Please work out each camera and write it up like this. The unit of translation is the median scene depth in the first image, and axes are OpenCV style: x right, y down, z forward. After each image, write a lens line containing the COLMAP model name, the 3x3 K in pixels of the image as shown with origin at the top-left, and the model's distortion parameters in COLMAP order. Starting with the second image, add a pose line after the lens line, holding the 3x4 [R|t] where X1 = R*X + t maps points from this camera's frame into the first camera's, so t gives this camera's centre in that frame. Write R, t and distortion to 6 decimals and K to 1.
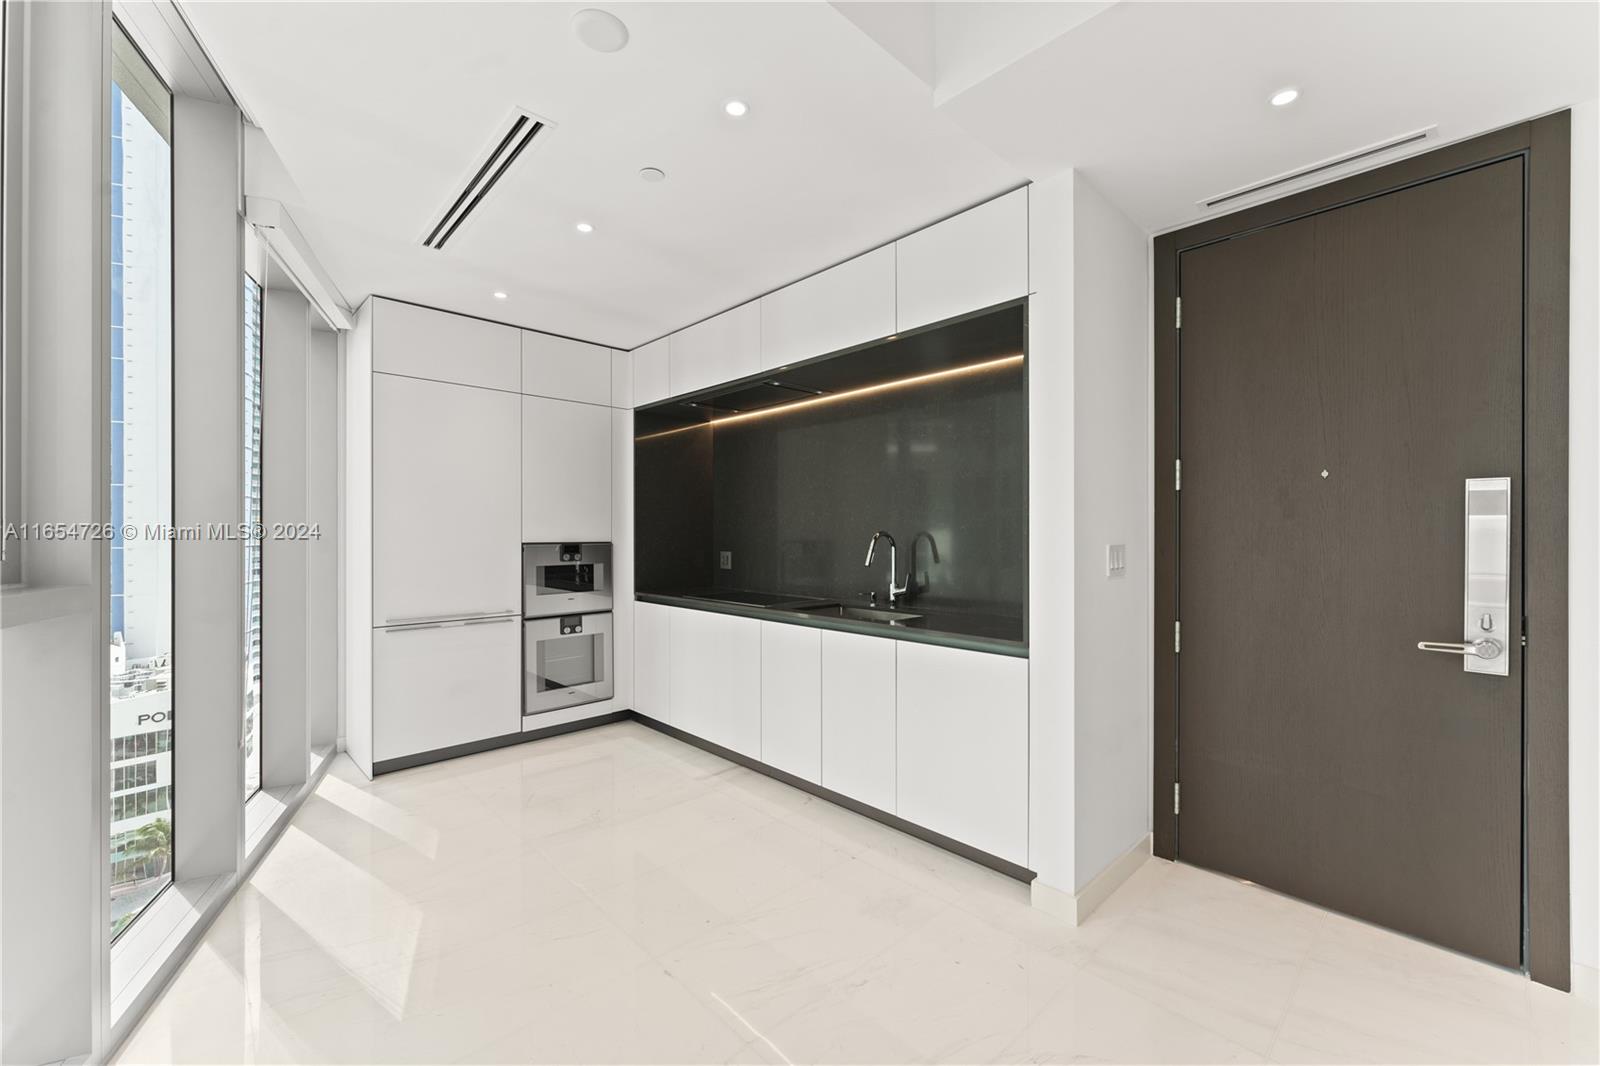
lens RADIAL K [[649.0, 0, 799.1], [0, 649.0, 536.2], [0, 0, 1]] dist [-0.000906, 0.000134]
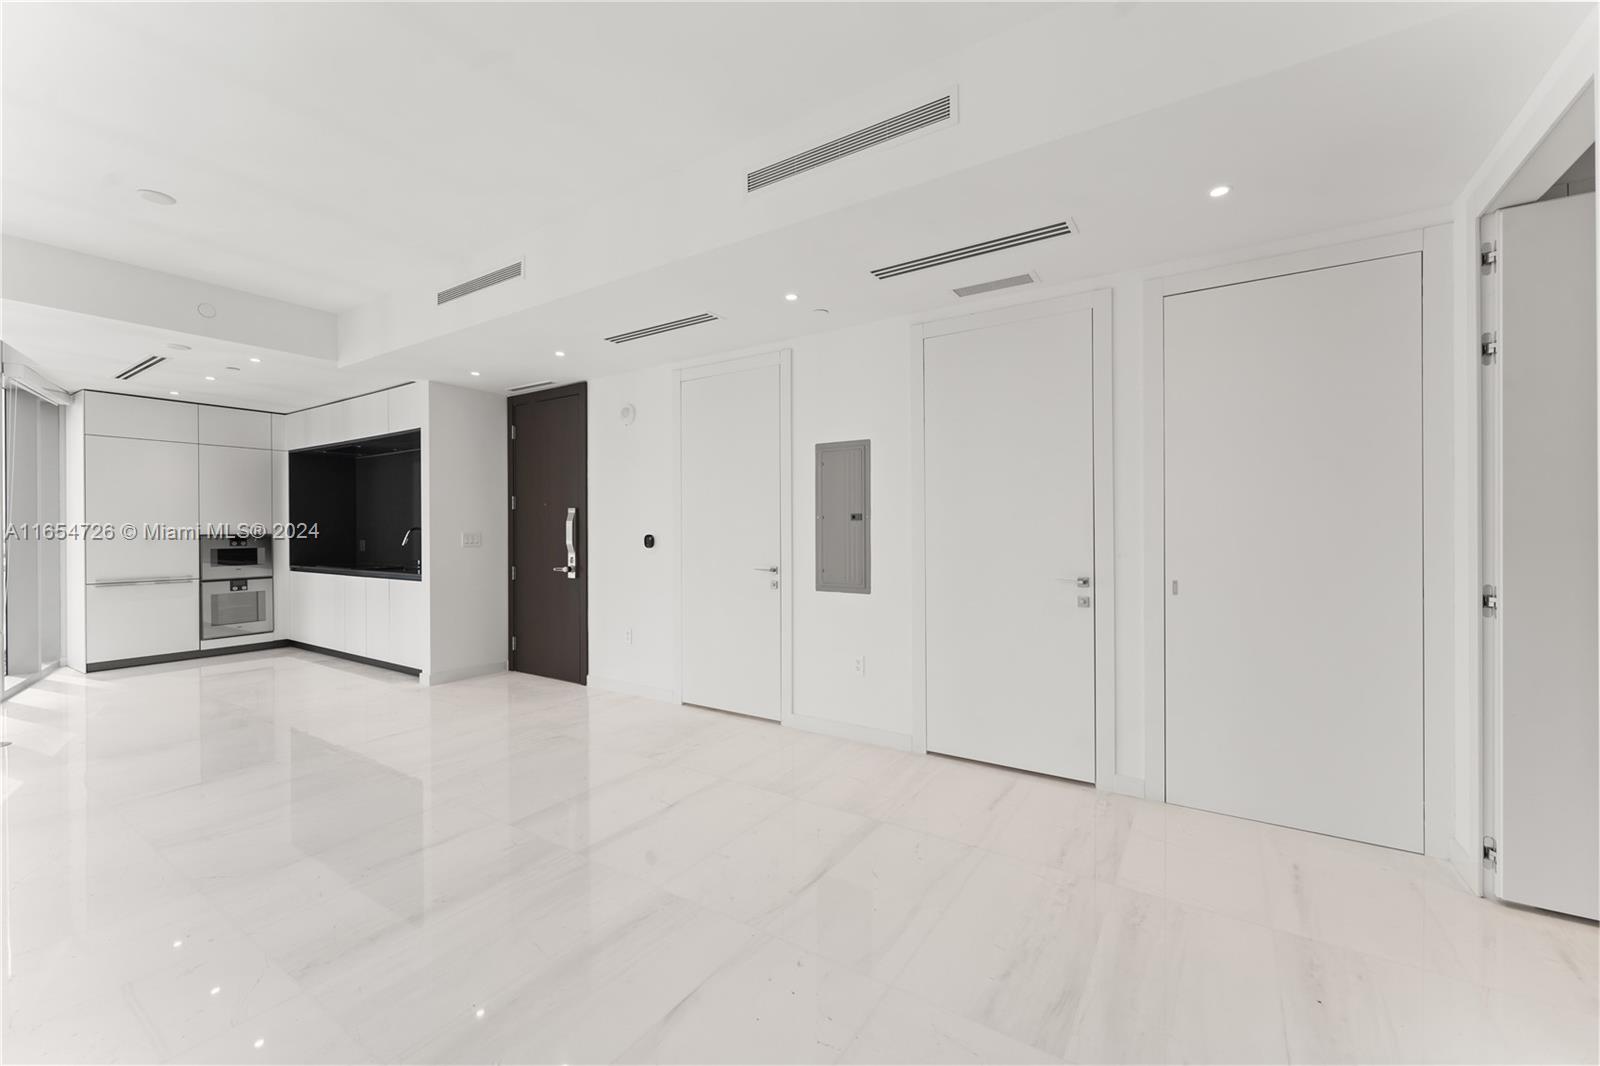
lens RADIAL K [[645.2, 0, 800.0], [0, 645.2, 533.0], [0, 0, 1]] dist [0.000030, 0.000282]
pose [[0.972501, -0.004435, 0.232856, 0.674841], [0.003964, 0.999989, 0.002489, 0.007559], [-0.232864, -0.001497, 0.972508, -0.948114]]
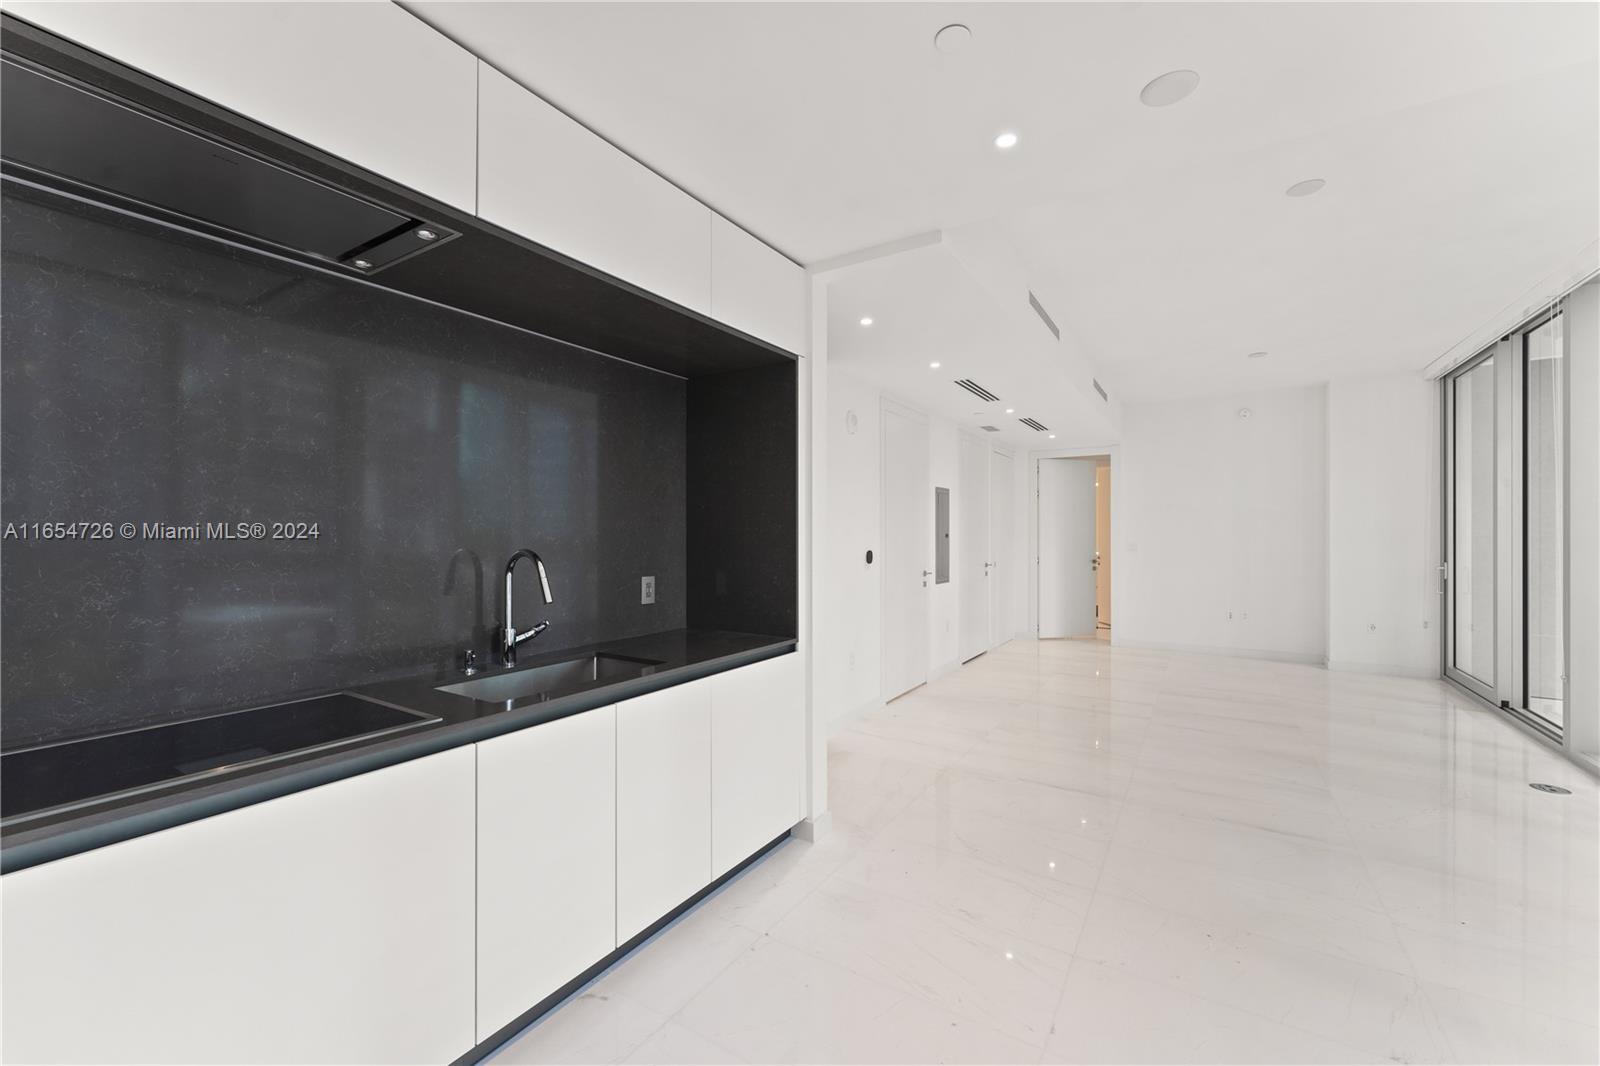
lens RADIAL K [[649.0, 0, 799.1], [0, 649.0, 536.2], [0, 0, 1]] dist [-0.000906, 0.000134]
pose [[-0.246513, -0.002159, 0.969137, -0.497764], [0.002456, 0.999993, 0.002853, -0.018905], [-0.969136, 0.003084, -0.246506, 0.772535]]
